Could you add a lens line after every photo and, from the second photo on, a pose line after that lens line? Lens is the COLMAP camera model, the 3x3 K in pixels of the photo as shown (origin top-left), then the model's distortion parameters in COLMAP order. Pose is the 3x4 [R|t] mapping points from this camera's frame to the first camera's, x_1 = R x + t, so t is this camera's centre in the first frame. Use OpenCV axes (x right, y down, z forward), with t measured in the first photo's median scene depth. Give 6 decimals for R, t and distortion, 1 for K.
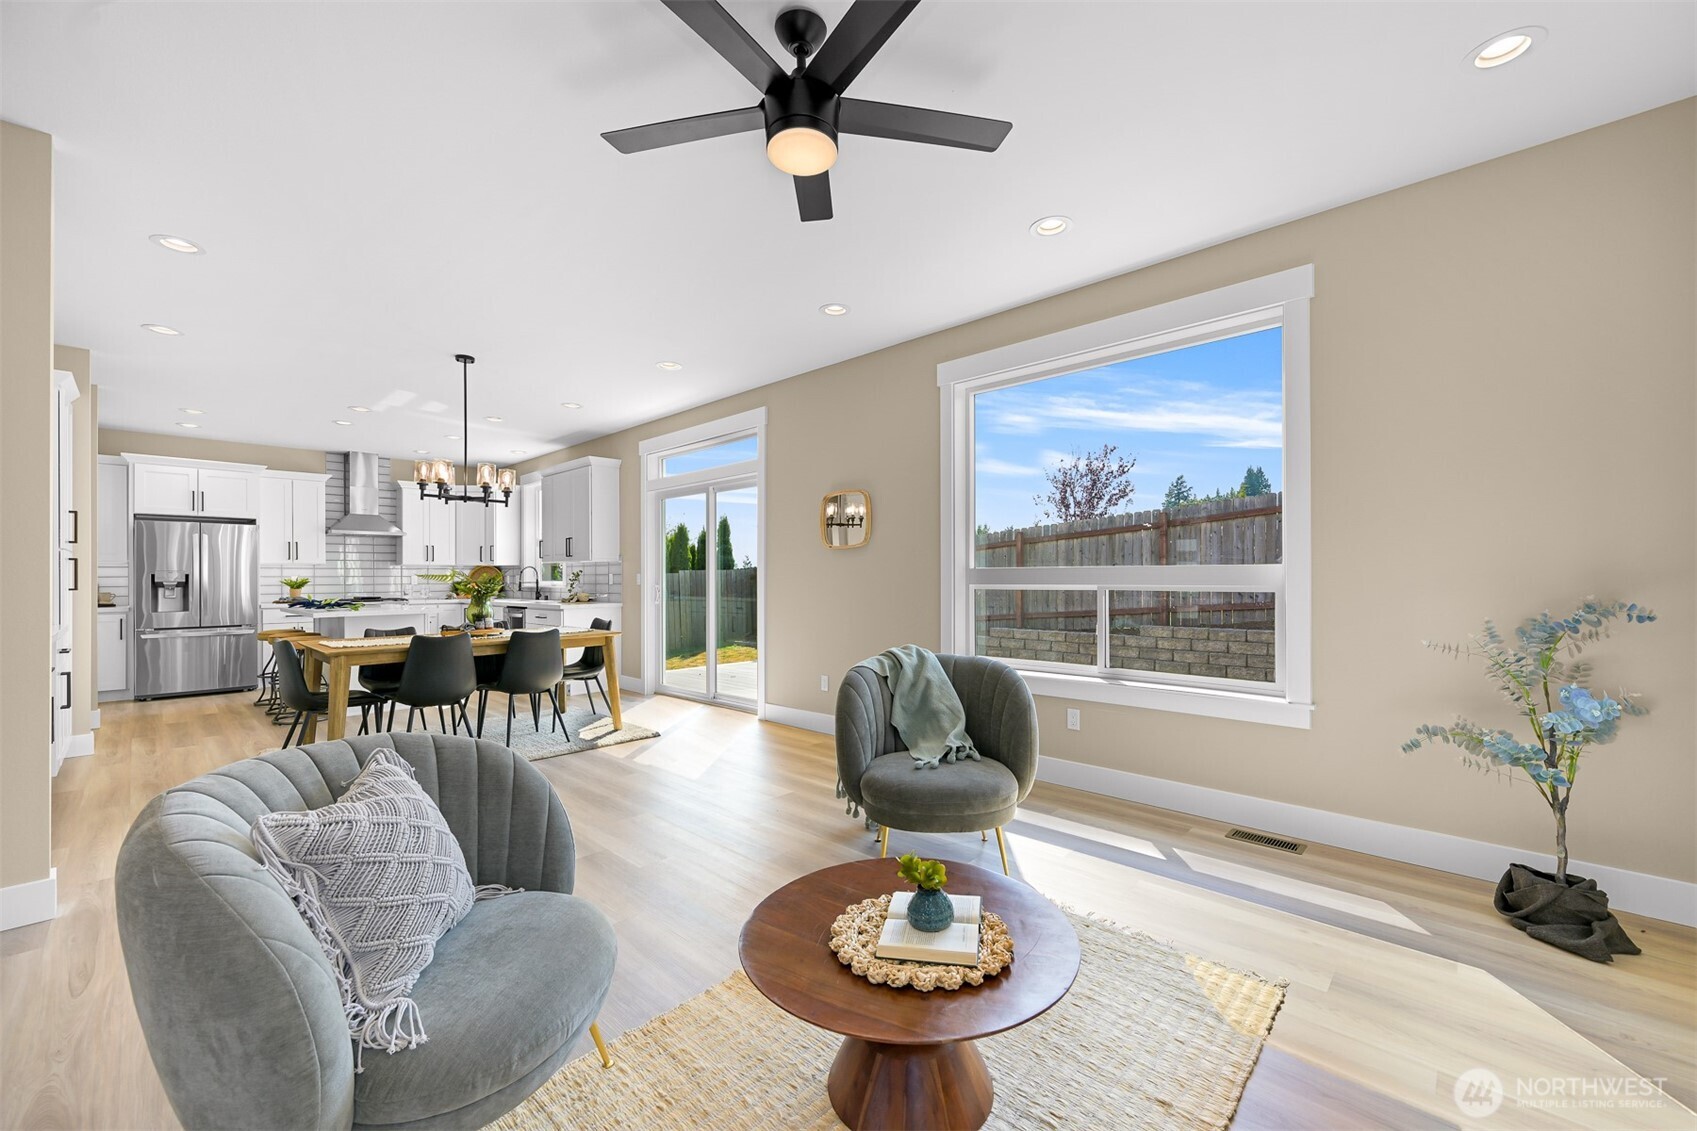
lens RADIAL K [[675.8, 0, 854.2], [0, 675.8, 577.3], [0, 0, 1]] dist [-0.000690, 0.000023]
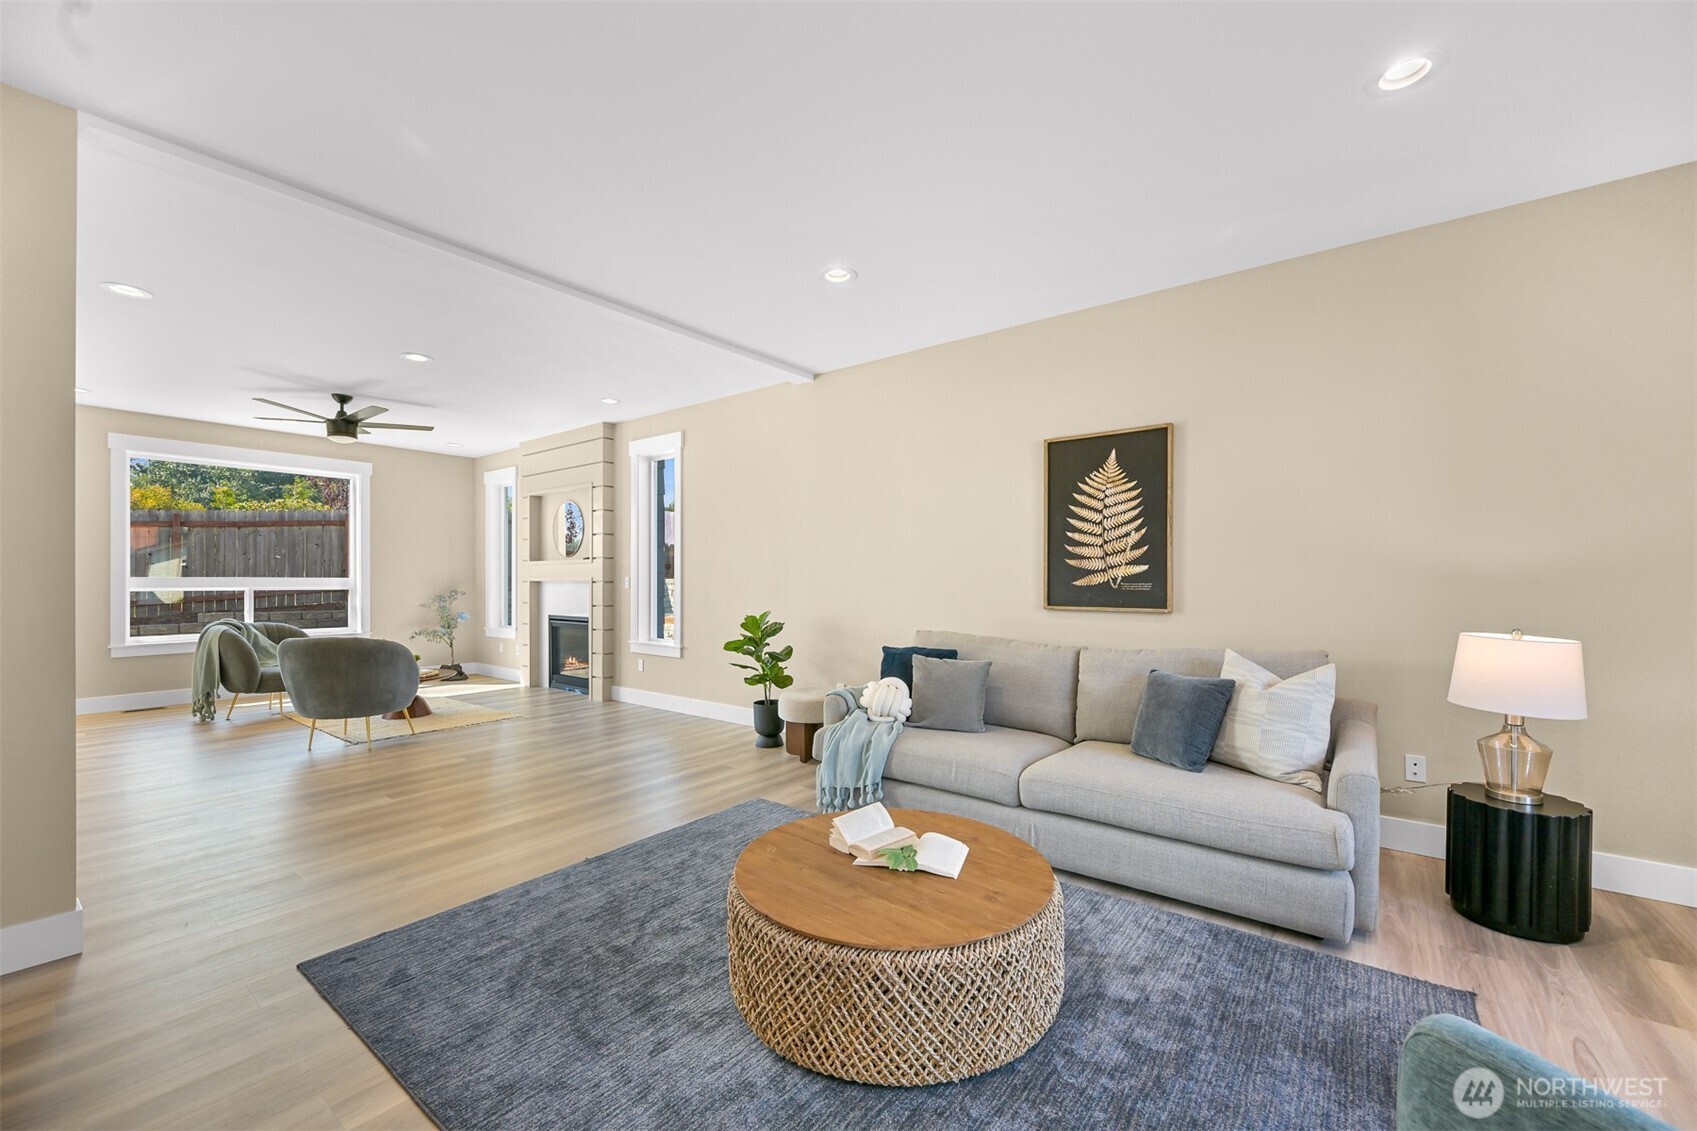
lens RADIAL K [[675.8, 0, 854.2], [0, 675.8, 577.3], [0, 0, 1]] dist [-0.000690, 0.000023]
pose [[-0.097616, 0.006803, 0.995201, -0.870021], [0.001697, 0.999976, -0.006669, -0.001596], [-0.995223, 0.001038, -0.097625, -0.249692]]
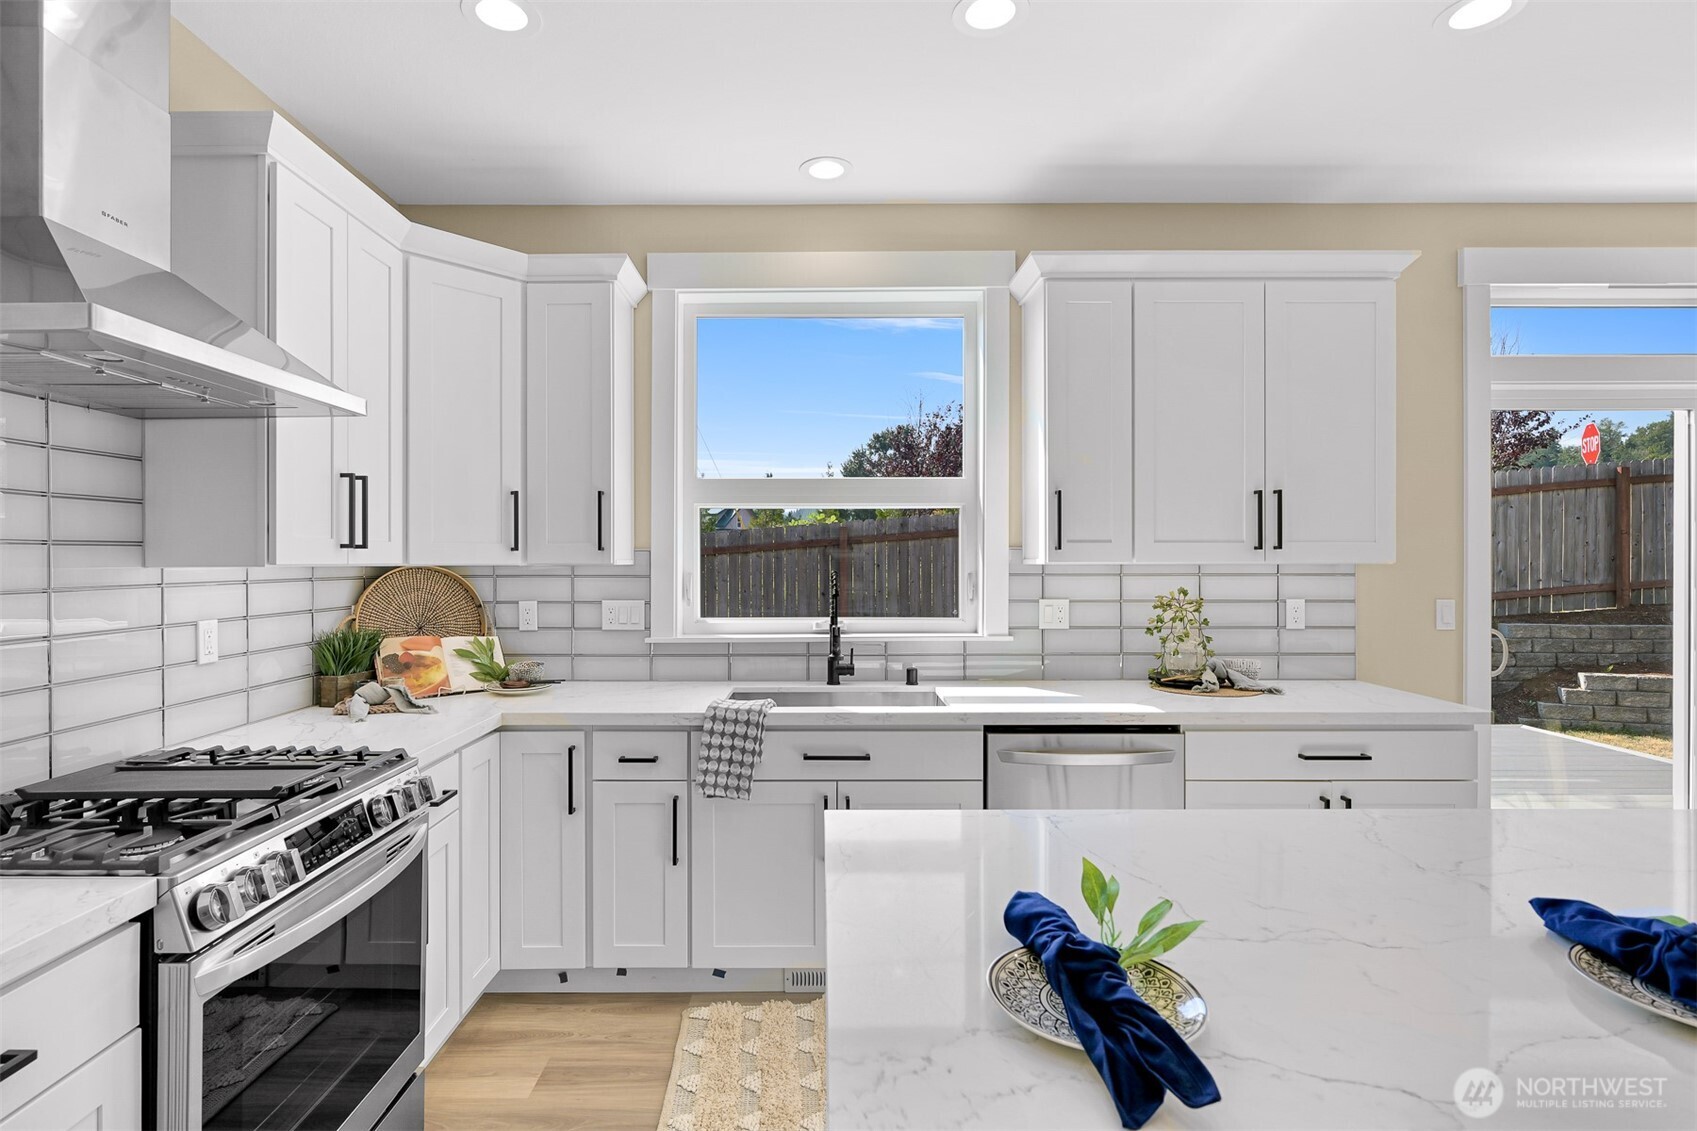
lens RADIAL K [[845.6, 0, 831.3], [0, 845.6, 558.9], [0, 0, 1]] dist [-0.000690, -0.000156]
pose [[0.720495, 0.004974, 0.693443, -0.864795], [-0.003164, 0.999987, -0.003885, -0.024384], [-0.693453, 0.000605, 0.720501, 0.868788]]
